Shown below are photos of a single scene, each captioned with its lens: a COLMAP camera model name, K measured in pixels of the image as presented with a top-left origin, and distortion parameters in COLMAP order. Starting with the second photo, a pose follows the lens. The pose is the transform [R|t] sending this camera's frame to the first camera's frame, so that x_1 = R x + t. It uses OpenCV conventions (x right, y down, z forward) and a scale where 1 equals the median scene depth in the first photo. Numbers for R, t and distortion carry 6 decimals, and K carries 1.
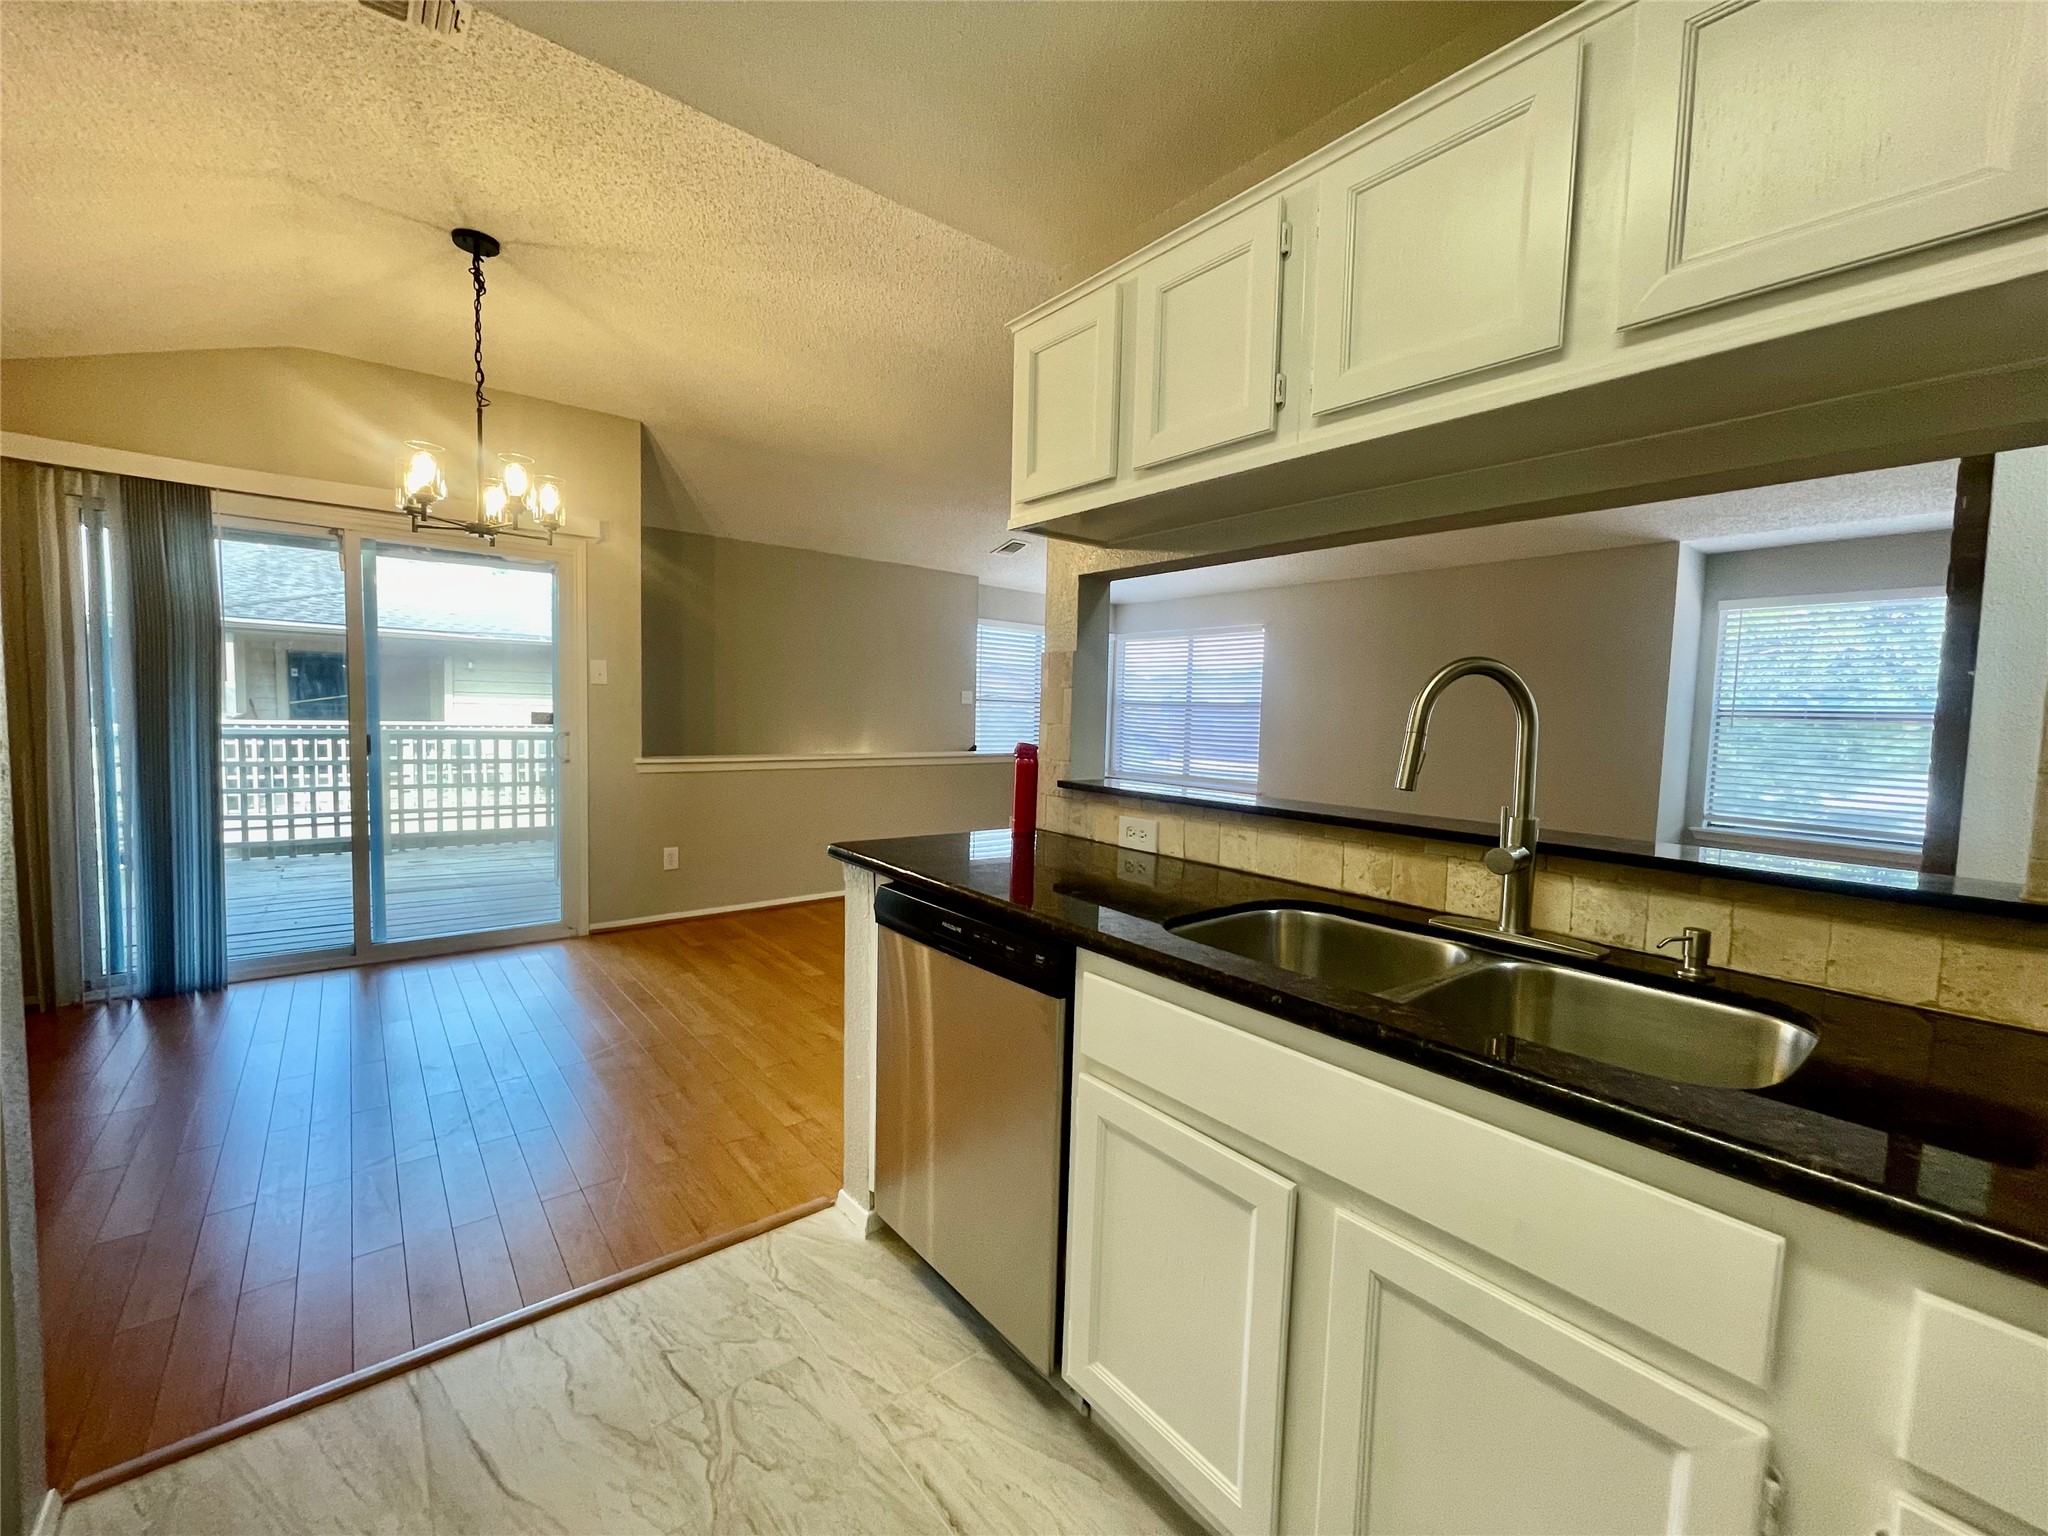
lens RADIAL K [[833.3, 0, 1020.0], [0, 833.3, 767.2], [0, 0, 1]] dist [0.003042, -0.000272]
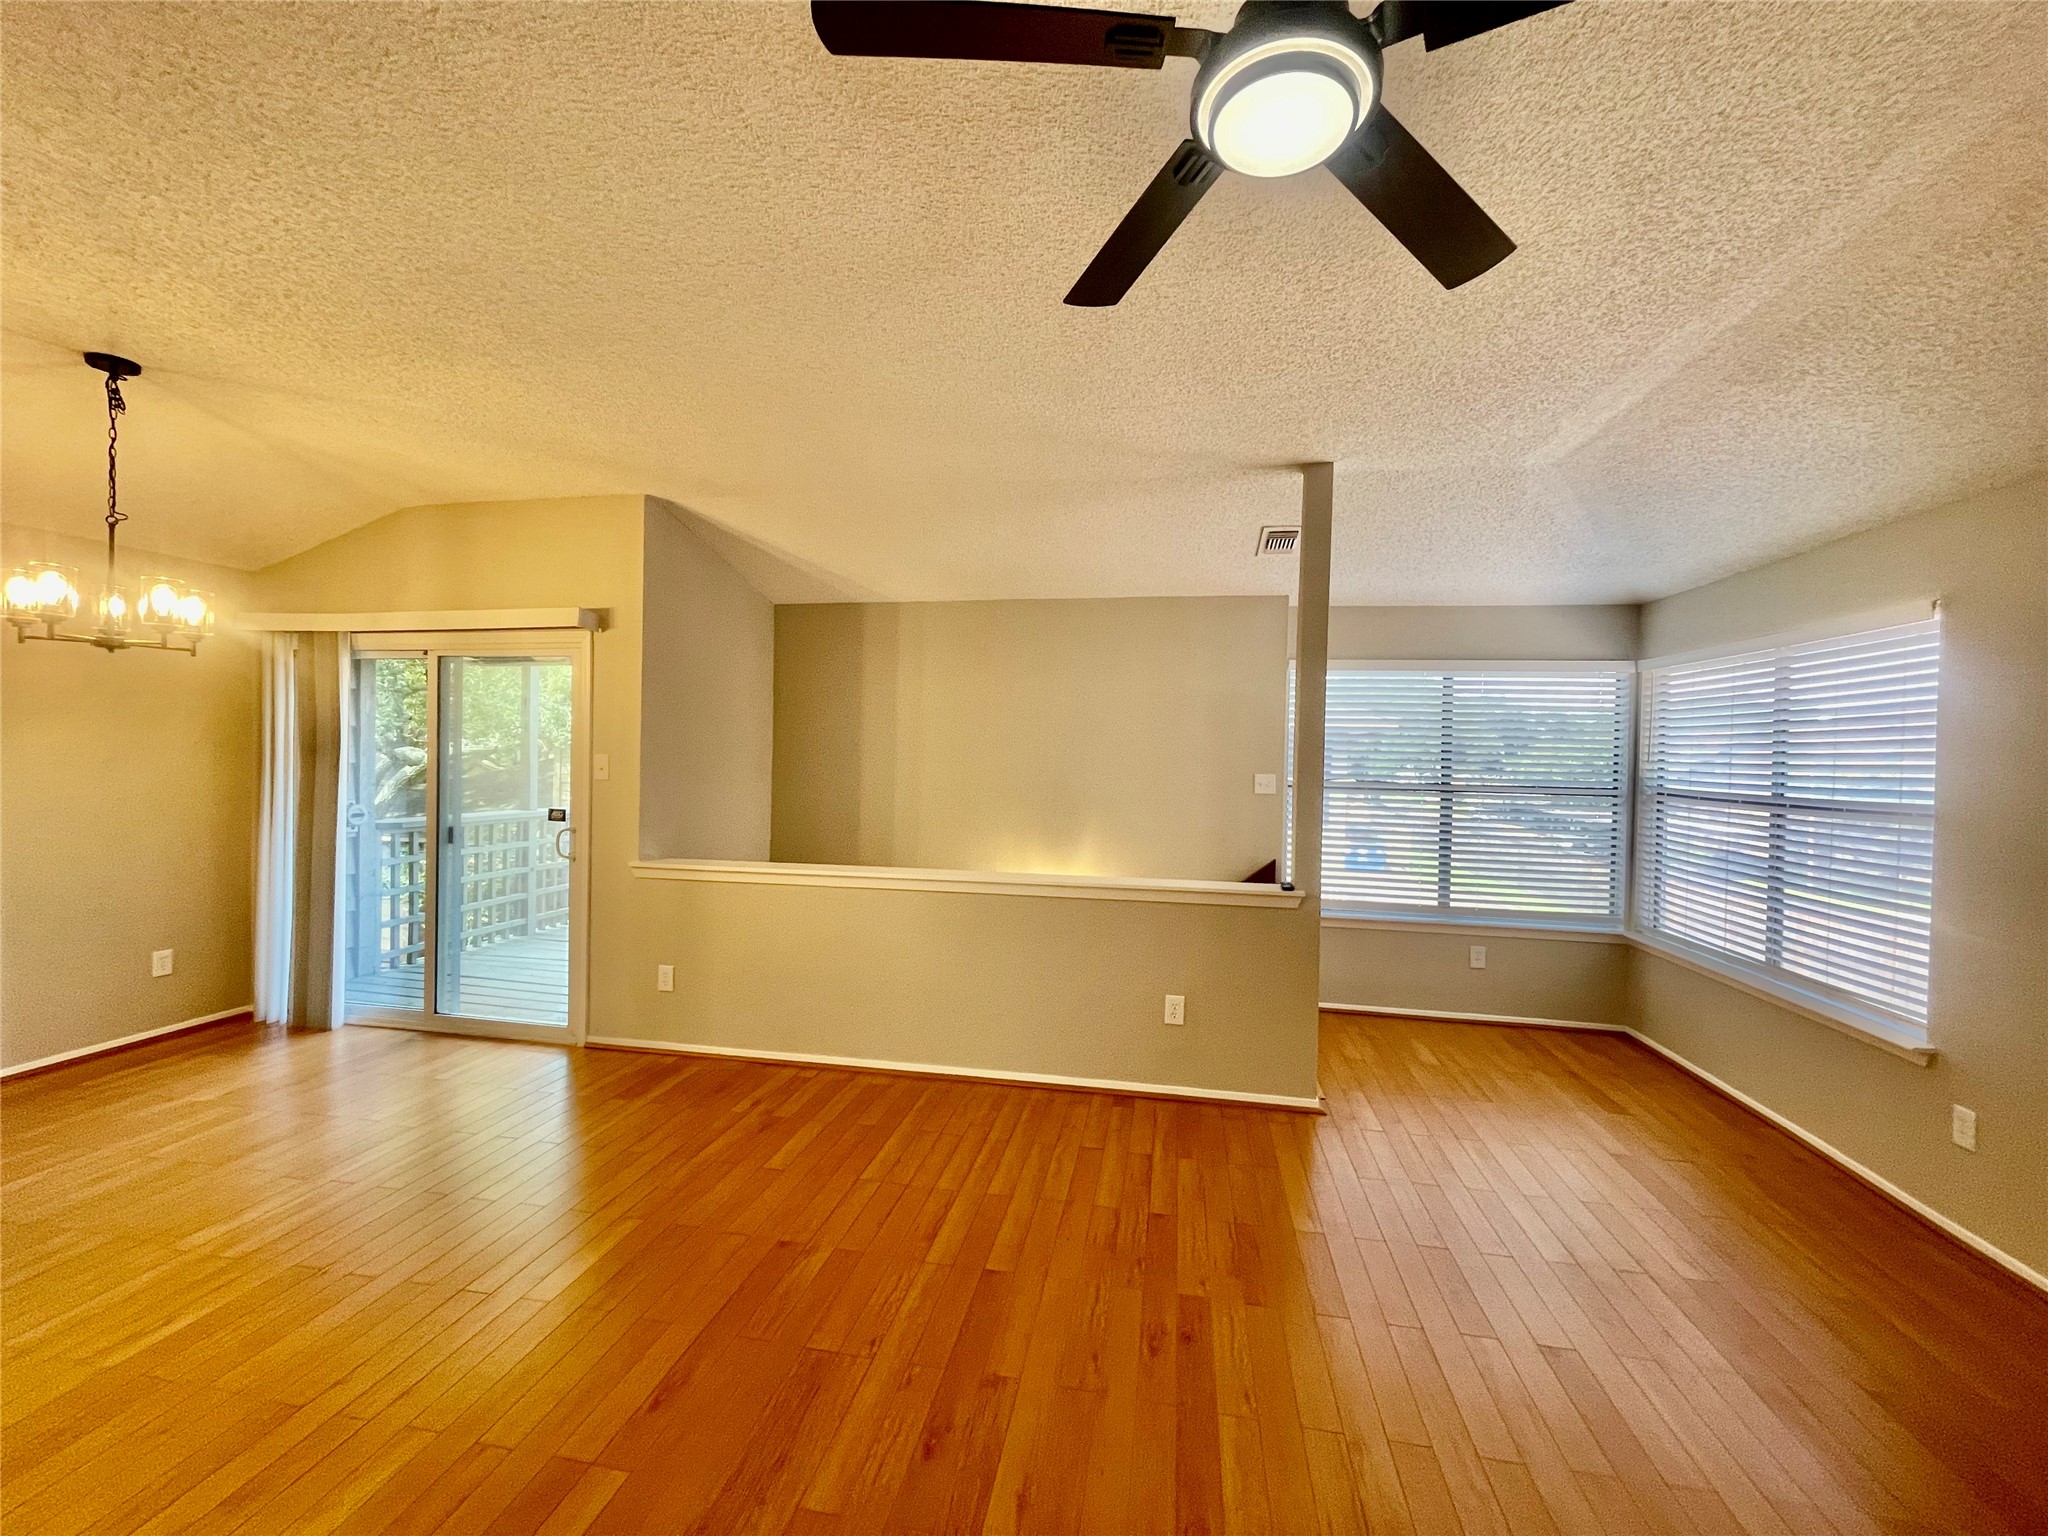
lens RADIAL K [[836.3, 0, 1027.1], [0, 836.3, 771.7], [0, 0, 1]] dist [-0.002952, -0.000571]
pose [[0.650218, -0.000727, -0.759747, 0.625532], [-0.054397, 0.997388, -0.047510, -0.108563], [0.757797, 0.072220, 0.648481, 0.906379]]
